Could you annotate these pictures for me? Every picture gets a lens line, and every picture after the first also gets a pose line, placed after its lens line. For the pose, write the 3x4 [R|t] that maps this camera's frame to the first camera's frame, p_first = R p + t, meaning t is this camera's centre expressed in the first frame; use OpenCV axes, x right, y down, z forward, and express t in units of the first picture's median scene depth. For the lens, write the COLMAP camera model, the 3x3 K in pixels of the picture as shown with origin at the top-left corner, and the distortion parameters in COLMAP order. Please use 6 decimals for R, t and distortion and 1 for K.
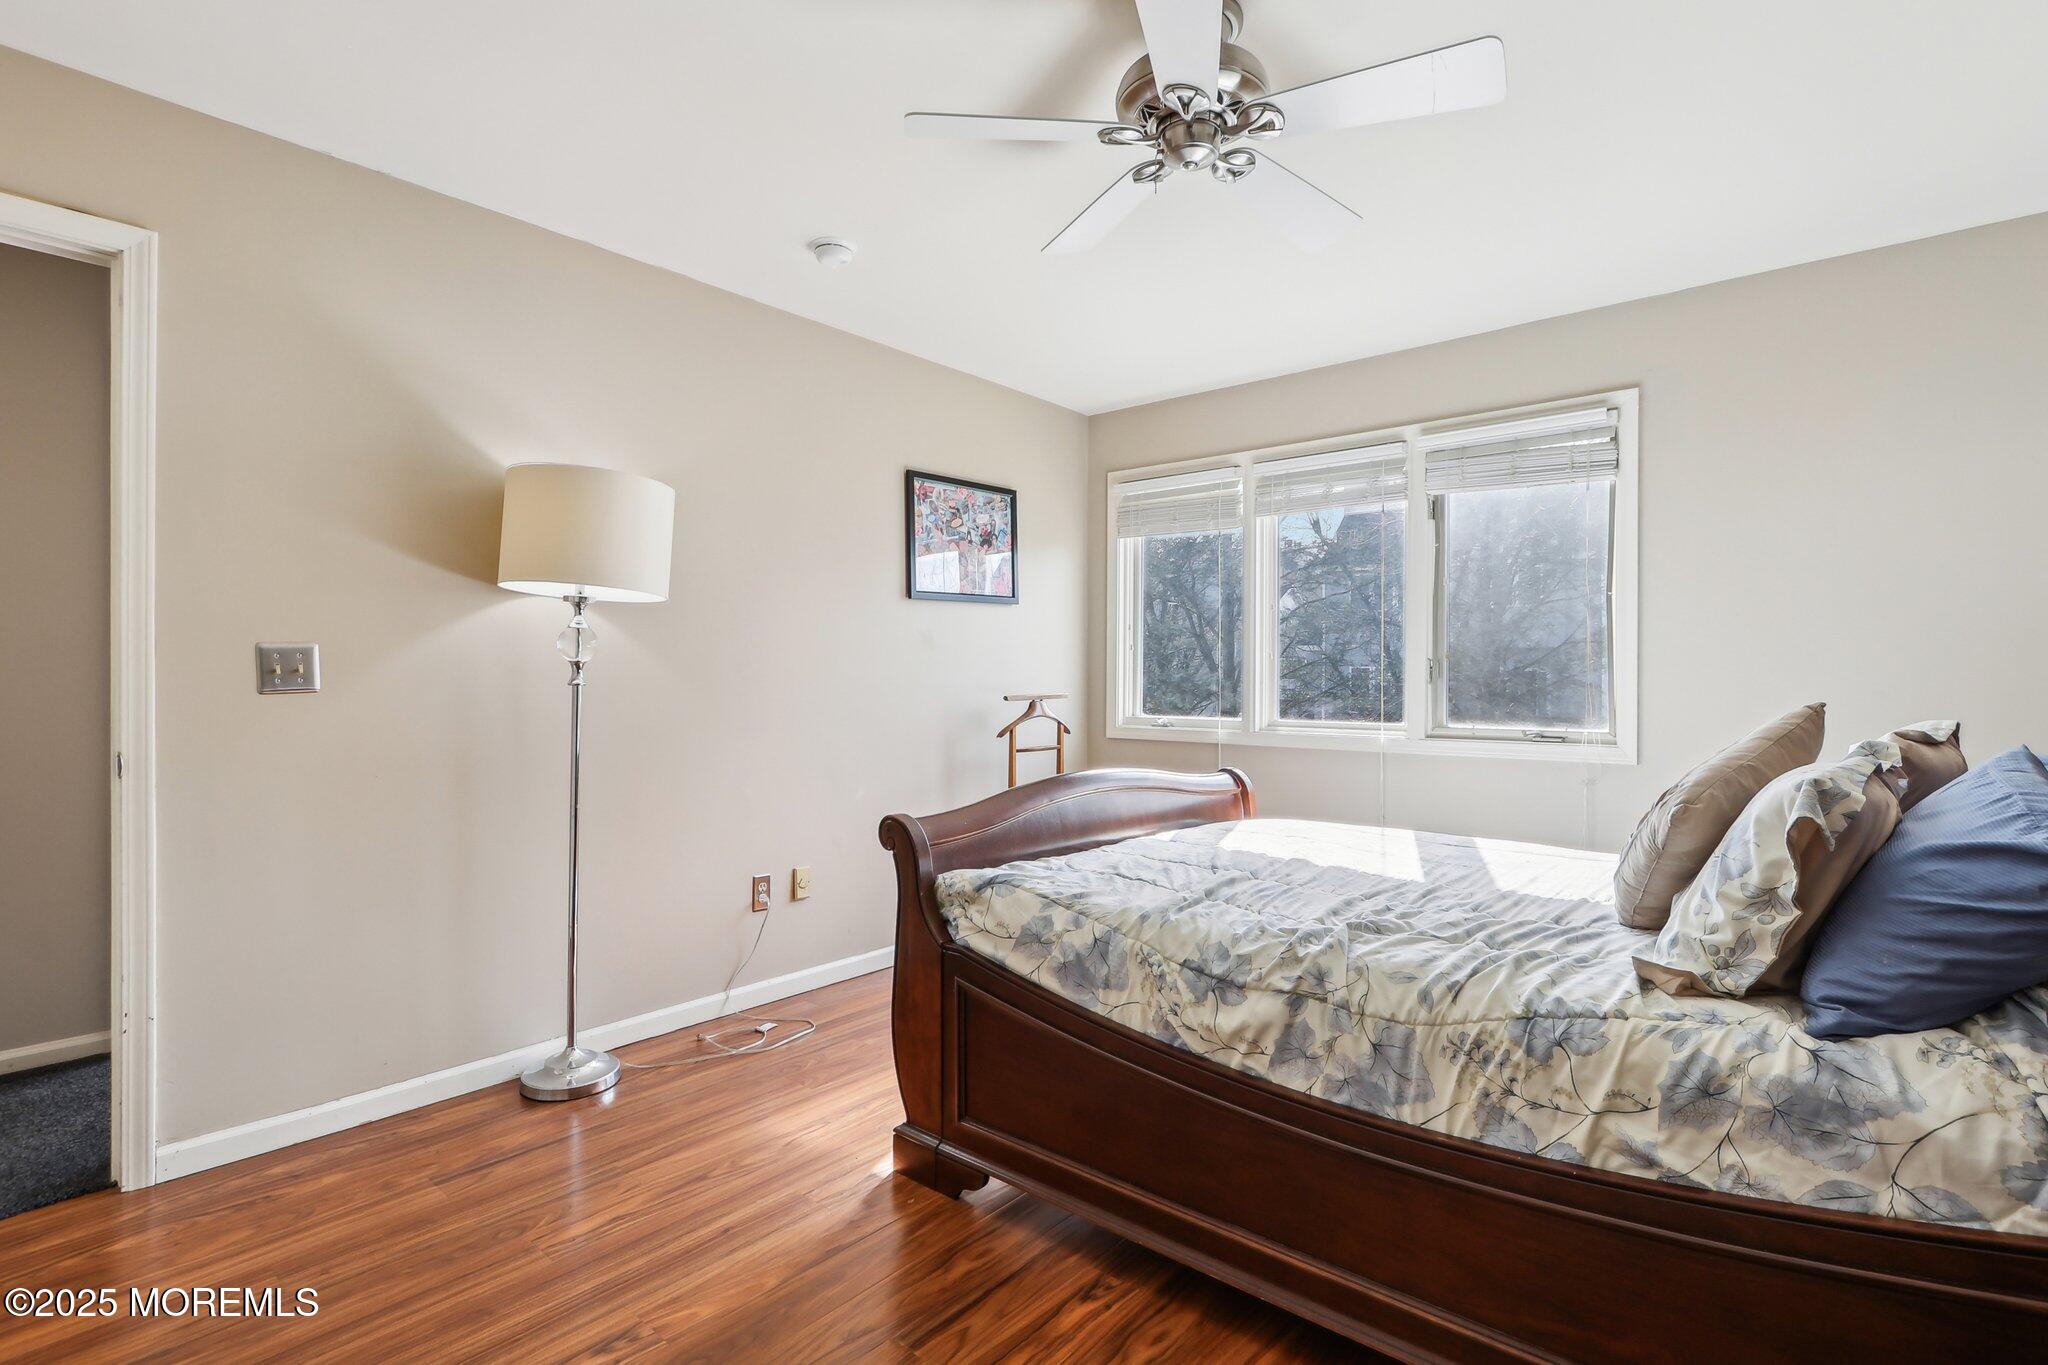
lens RADIAL K [[976.1, 0, 1039.0], [0, 976.1, 672.5], [0, 0, 1]] dist [-0.003743, 0.000573]
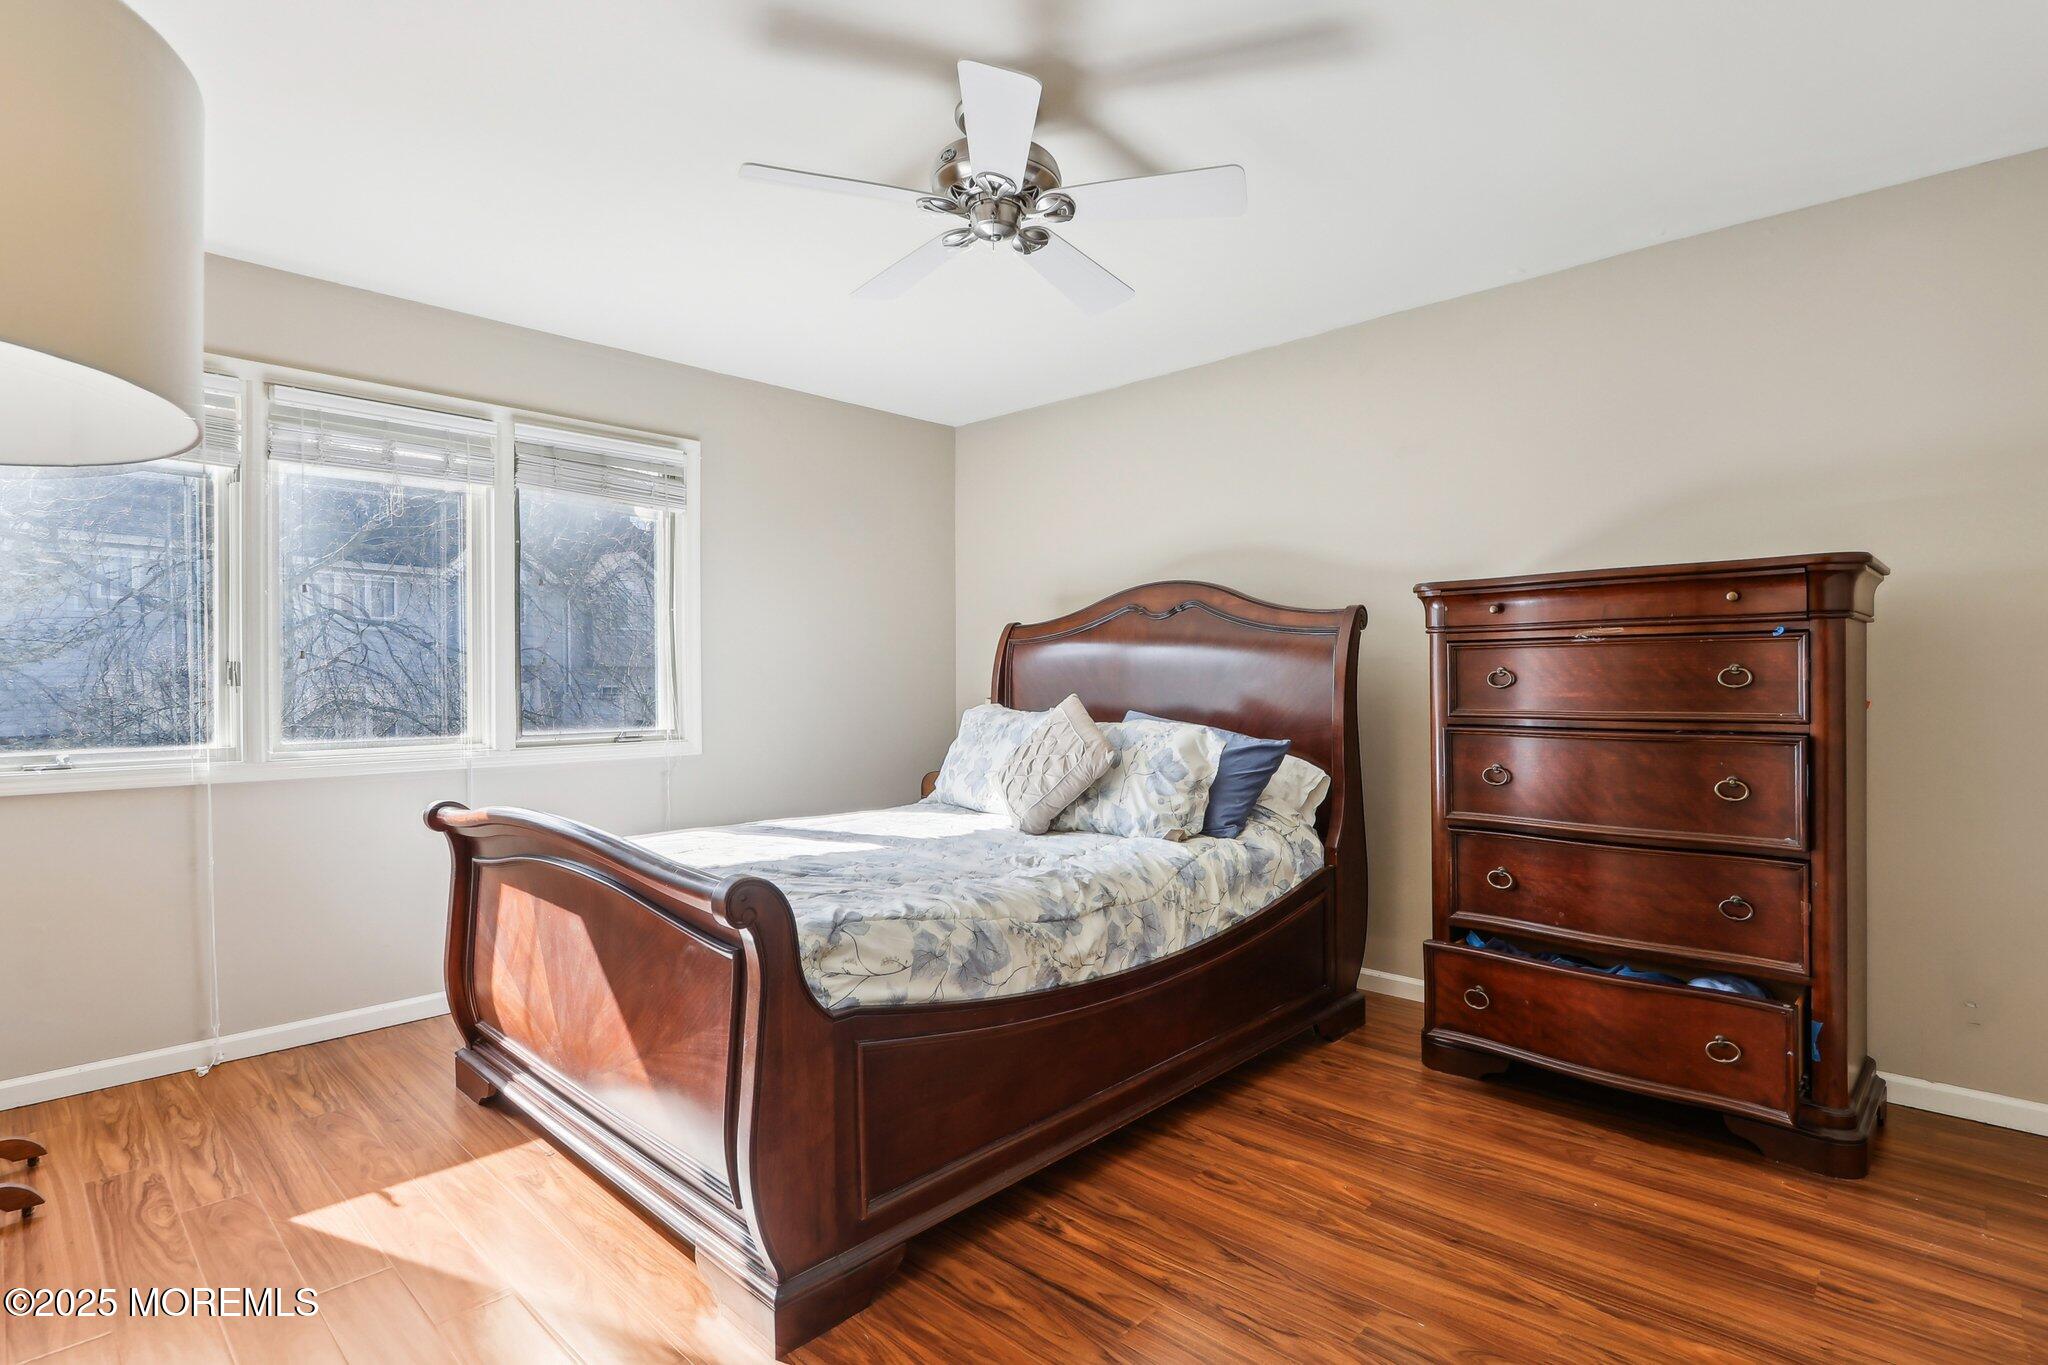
lens RADIAL K [[976.1, 0, 1038.6], [0, 976.1, 688.5], [0, 0, 1]] dist [-0.003743, 0.000573]
pose [[0.070068, -0.009955, 0.997493, -1.031734], [-0.000680, 0.999949, 0.010027, 0.001800], [-0.997542, -0.001380, 0.070057, 0.905394]]
